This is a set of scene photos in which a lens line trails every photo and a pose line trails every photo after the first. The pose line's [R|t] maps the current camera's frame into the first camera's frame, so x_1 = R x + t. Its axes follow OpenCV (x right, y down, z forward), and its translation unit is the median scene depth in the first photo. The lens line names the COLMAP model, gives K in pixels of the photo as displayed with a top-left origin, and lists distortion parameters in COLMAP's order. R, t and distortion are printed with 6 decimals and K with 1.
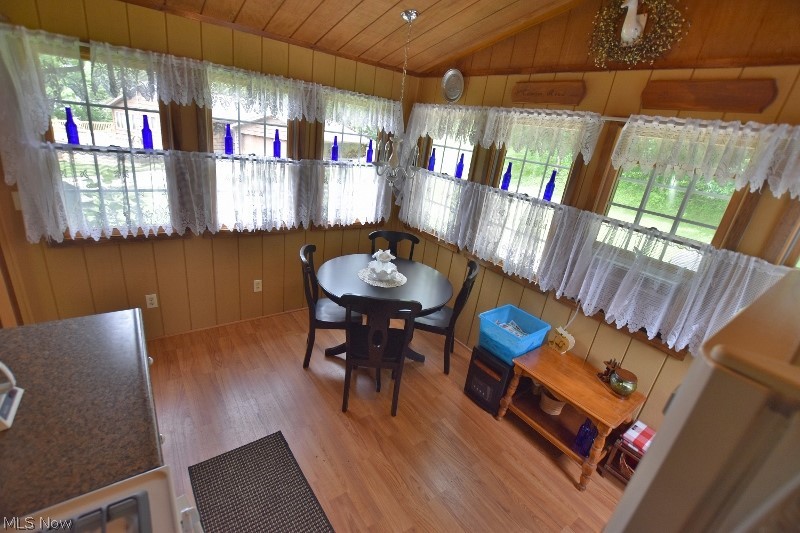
lens RADIAL K [[354.5, 0, 398.1], [0, 354.5, 264.8], [0, 0, 1]] dist [-0.025051, 0.002489]
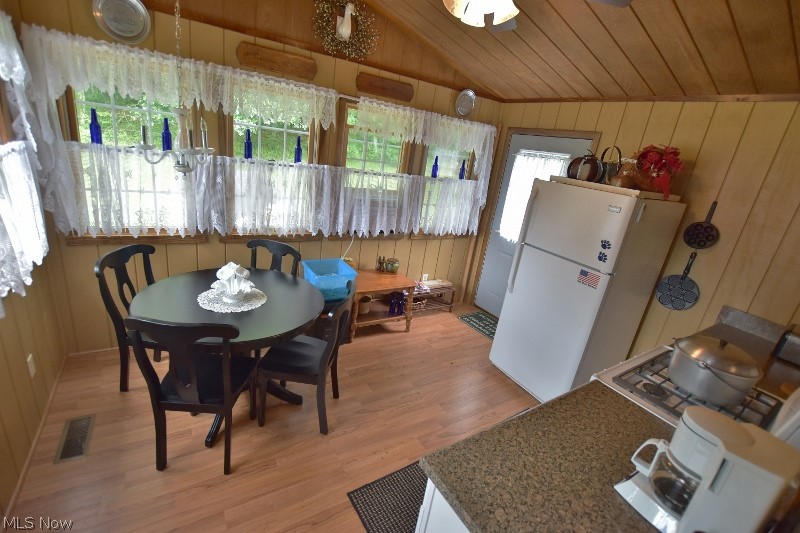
lens RADIAL K [[354.5, 0, 398.7], [0, 354.5, 267.6], [0, 0, 1]] dist [-0.025051, 0.002489]
pose [[0.090444, -0.427205, 0.899620, -0.822966], [0.234771, 0.887009, 0.397614, -0.299240], [-0.967834, 0.175243, 0.180520, 0.618187]]
